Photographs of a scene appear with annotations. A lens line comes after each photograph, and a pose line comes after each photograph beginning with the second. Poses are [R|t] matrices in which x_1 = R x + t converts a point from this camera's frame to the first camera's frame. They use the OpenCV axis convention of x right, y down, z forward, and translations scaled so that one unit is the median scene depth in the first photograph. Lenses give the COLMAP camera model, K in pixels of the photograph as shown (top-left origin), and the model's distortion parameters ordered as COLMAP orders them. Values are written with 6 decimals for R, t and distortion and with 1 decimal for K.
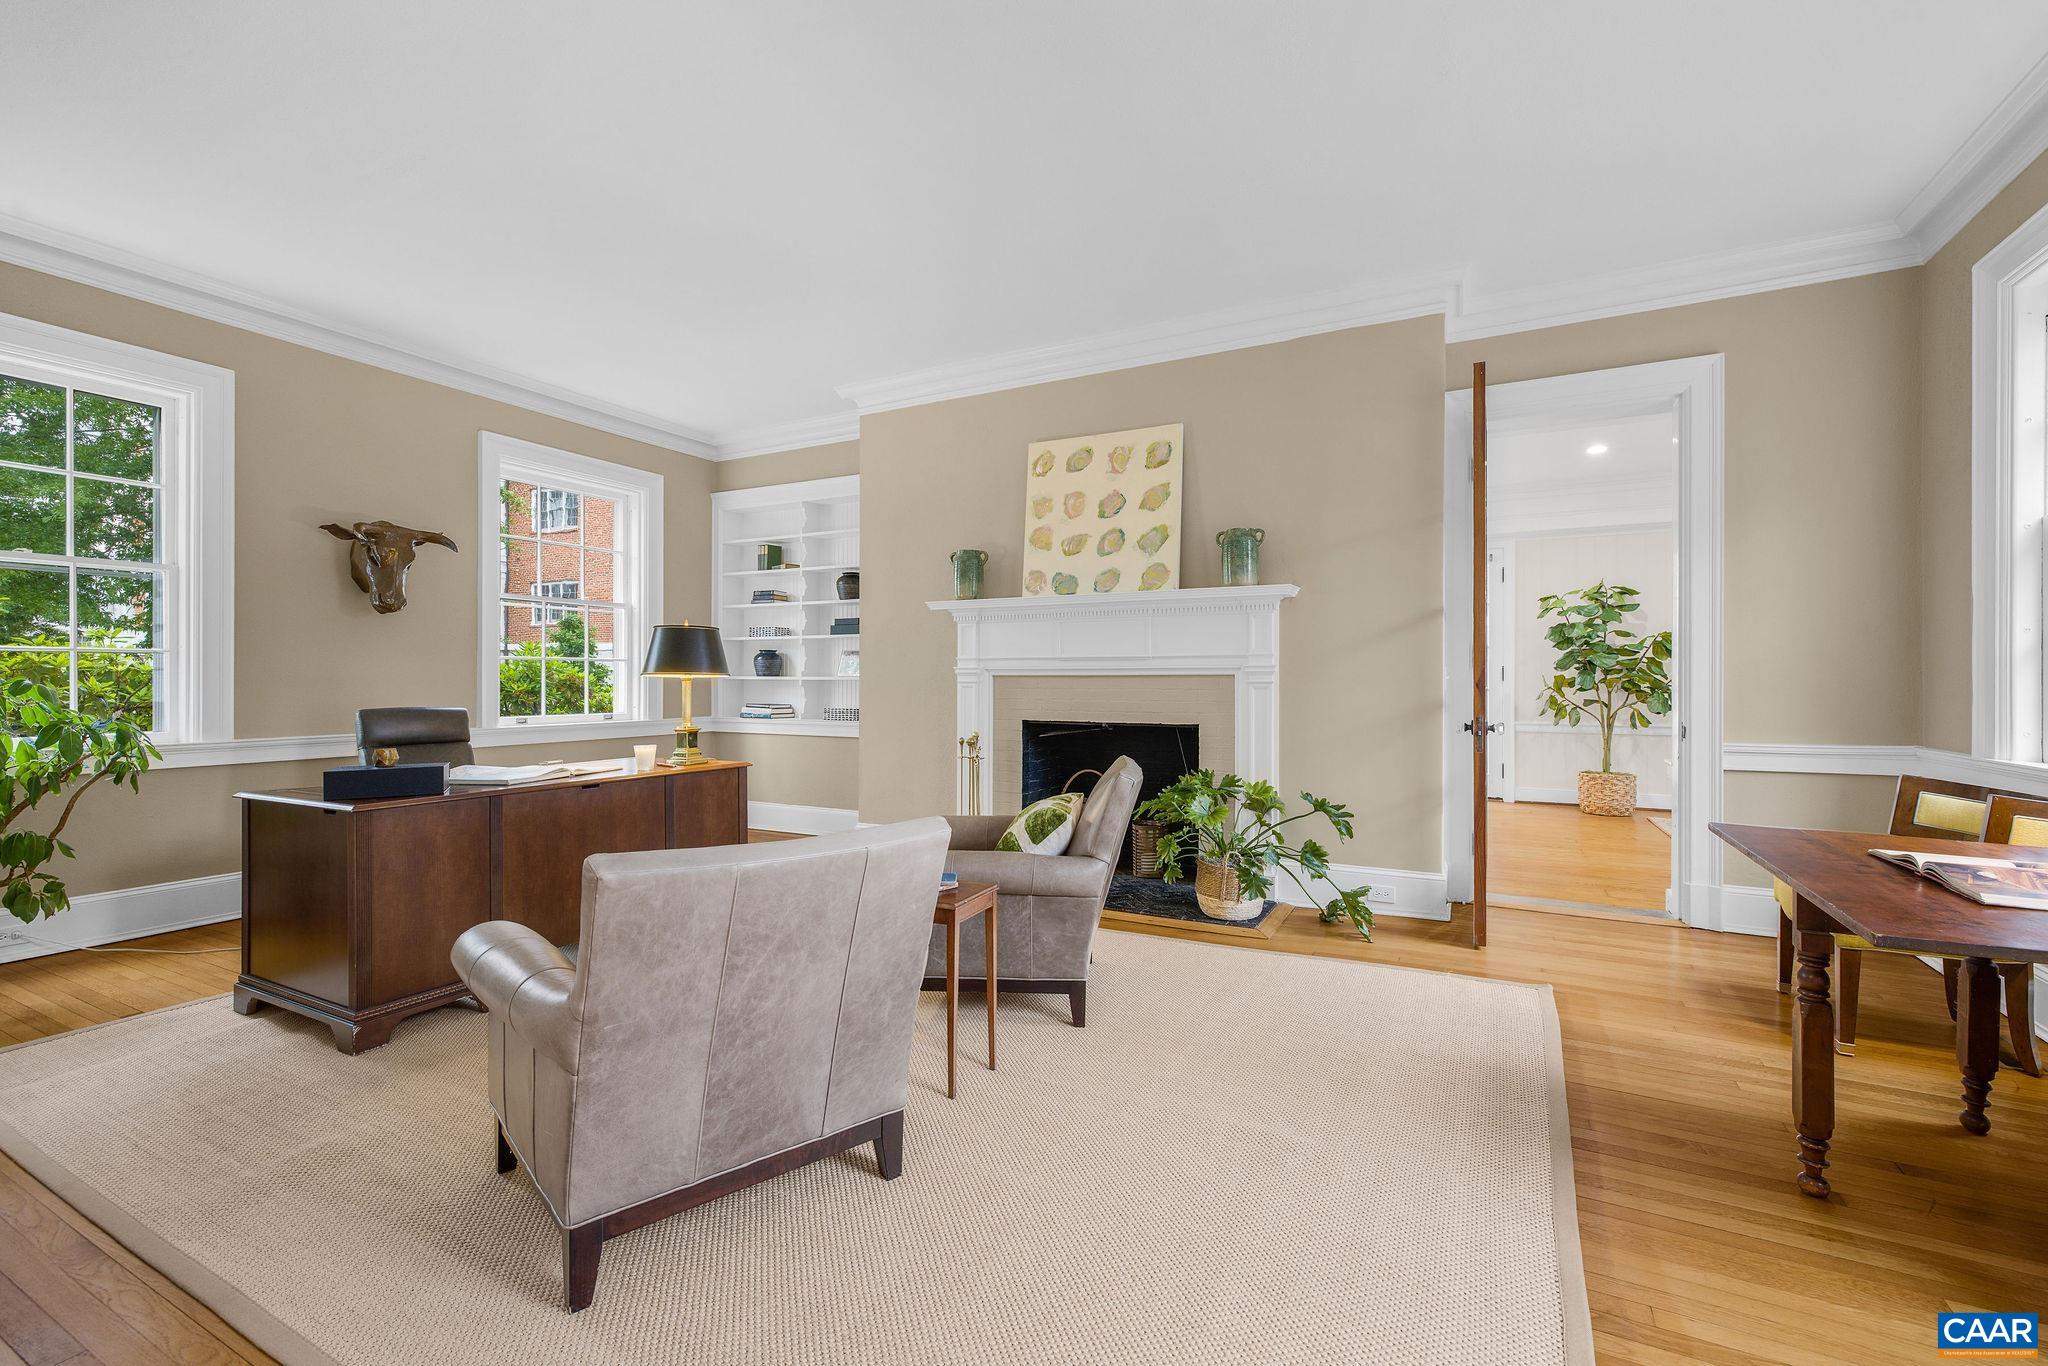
lens RADIAL K [[869.7, 0, 1033.1], [0, 869.7, 679.7], [0, 0, 1]] dist [0.000589, 0.000861]
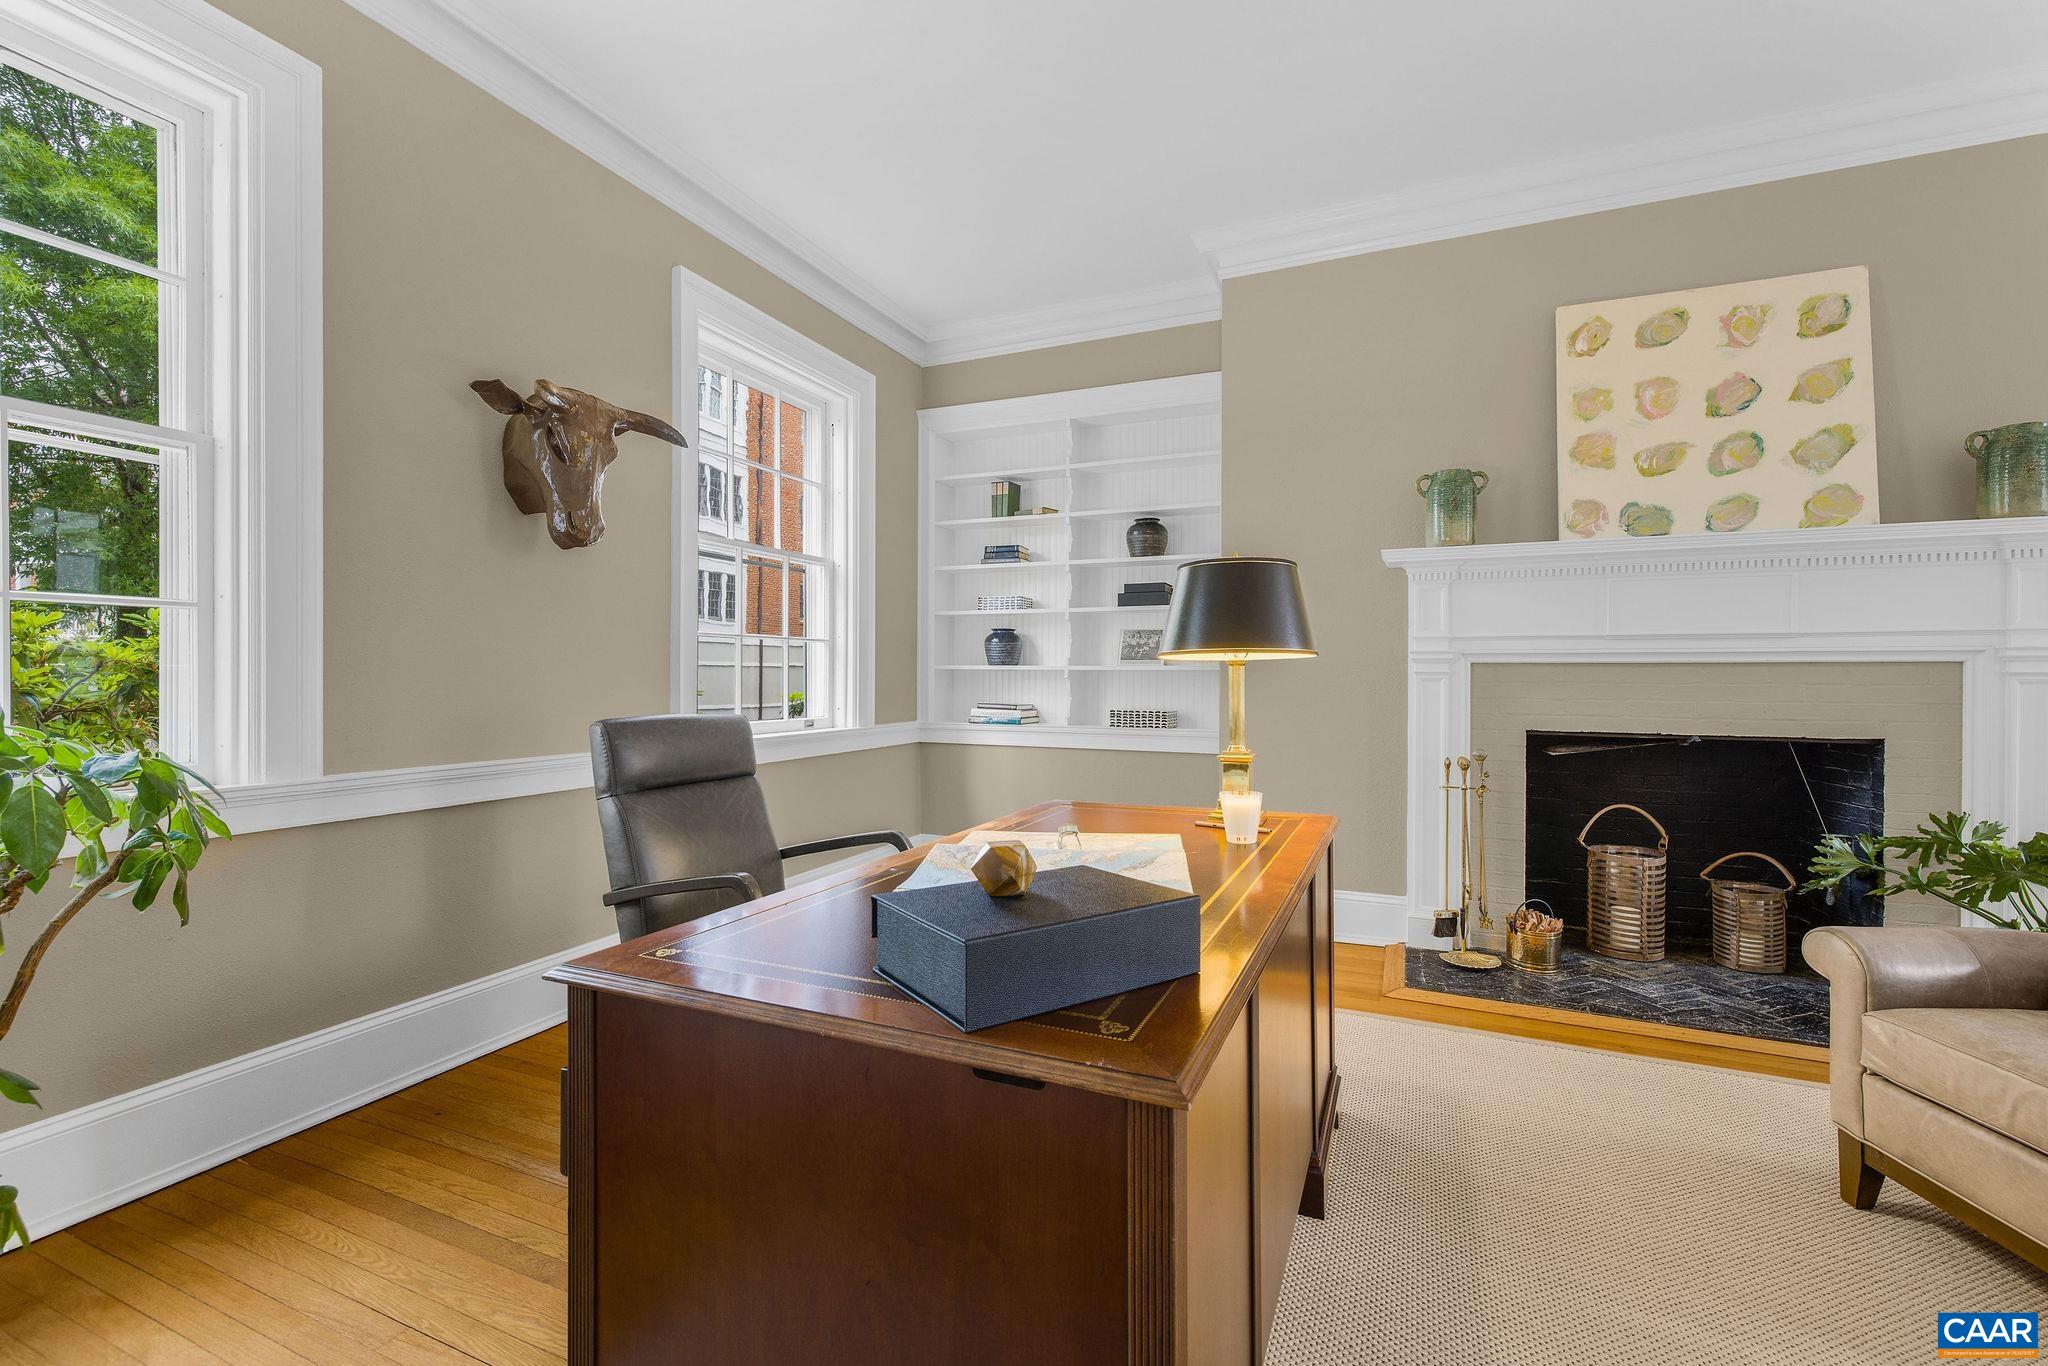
lens RADIAL K [[869.7, 0, 1027.2], [0, 869.7, 677.7], [0, 0, 1]] dist [0.000589, 0.000861]
pose [[0.997350, 0.002476, 0.072715, -0.462873], [-0.002621, 0.999995, 0.001910, 0.006369], [-0.072710, -0.002095, 0.997351, 0.389599]]
